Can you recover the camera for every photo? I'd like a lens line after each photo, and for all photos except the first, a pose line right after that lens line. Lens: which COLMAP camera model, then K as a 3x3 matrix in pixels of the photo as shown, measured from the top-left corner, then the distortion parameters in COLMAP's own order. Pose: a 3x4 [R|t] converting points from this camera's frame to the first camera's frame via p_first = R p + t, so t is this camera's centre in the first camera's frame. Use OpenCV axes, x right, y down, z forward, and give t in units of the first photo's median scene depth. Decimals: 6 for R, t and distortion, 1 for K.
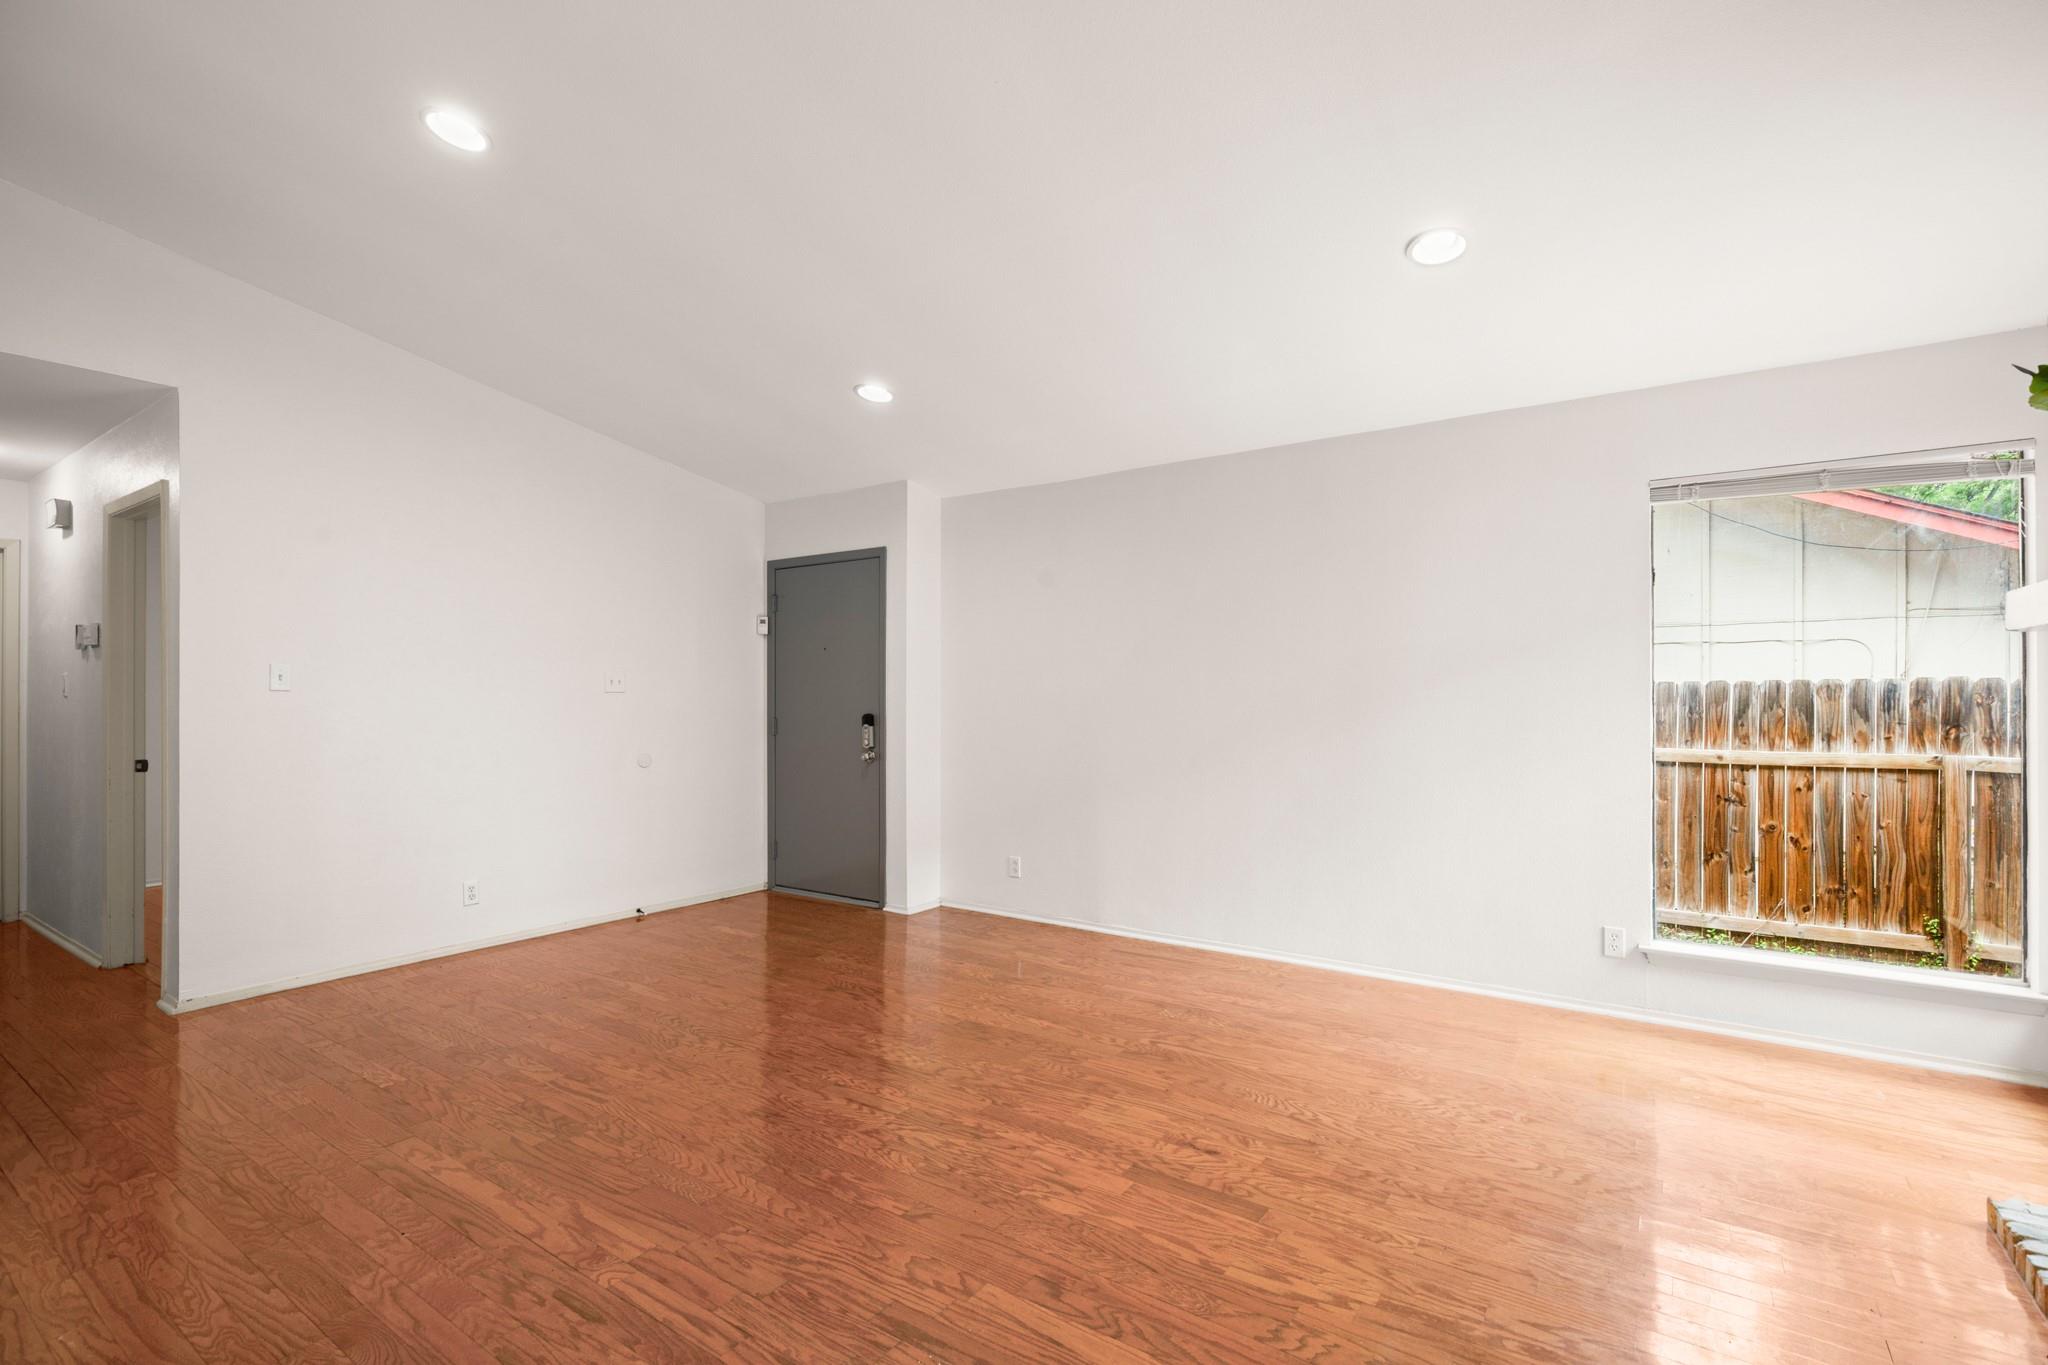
lens RADIAL K [[946.7, 0, 1044.1], [0, 946.7, 697.2], [0, 0, 1]] dist [0.001228, -0.001450]
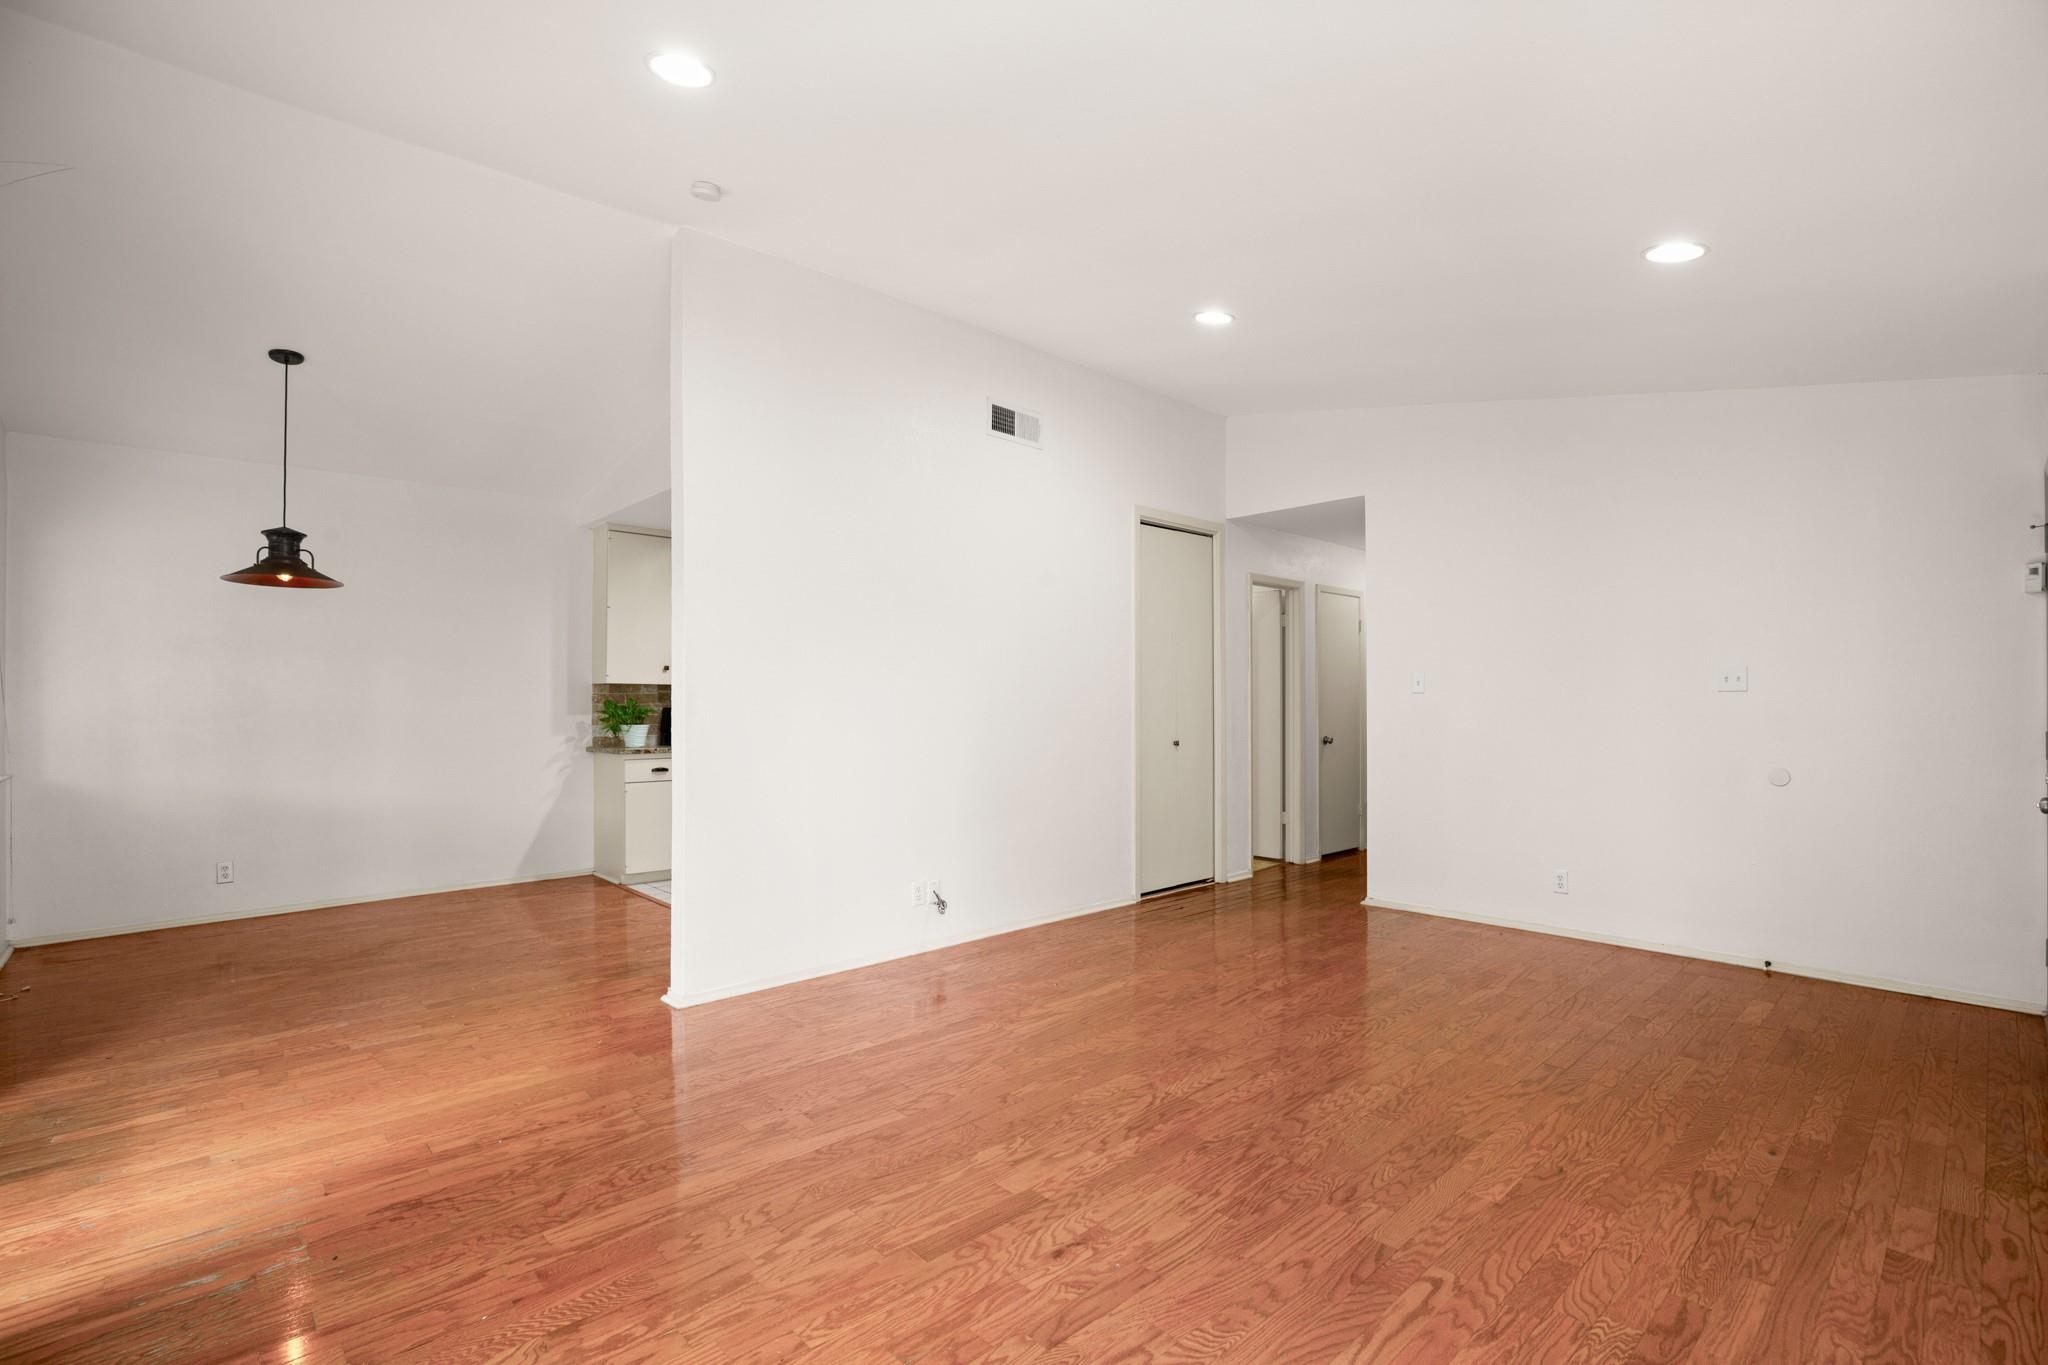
lens RADIAL K [[946.7, 0, 1044.4], [0, 946.7, 692.6], [0, 0, 1]] dist [0.001228, -0.001450]
pose [[-0.234437, -0.006964, -0.972106, 1.026098], [0.013721, 0.999851, -0.010472, -0.006140], [0.972034, -0.015793, -0.234307, 1.228064]]
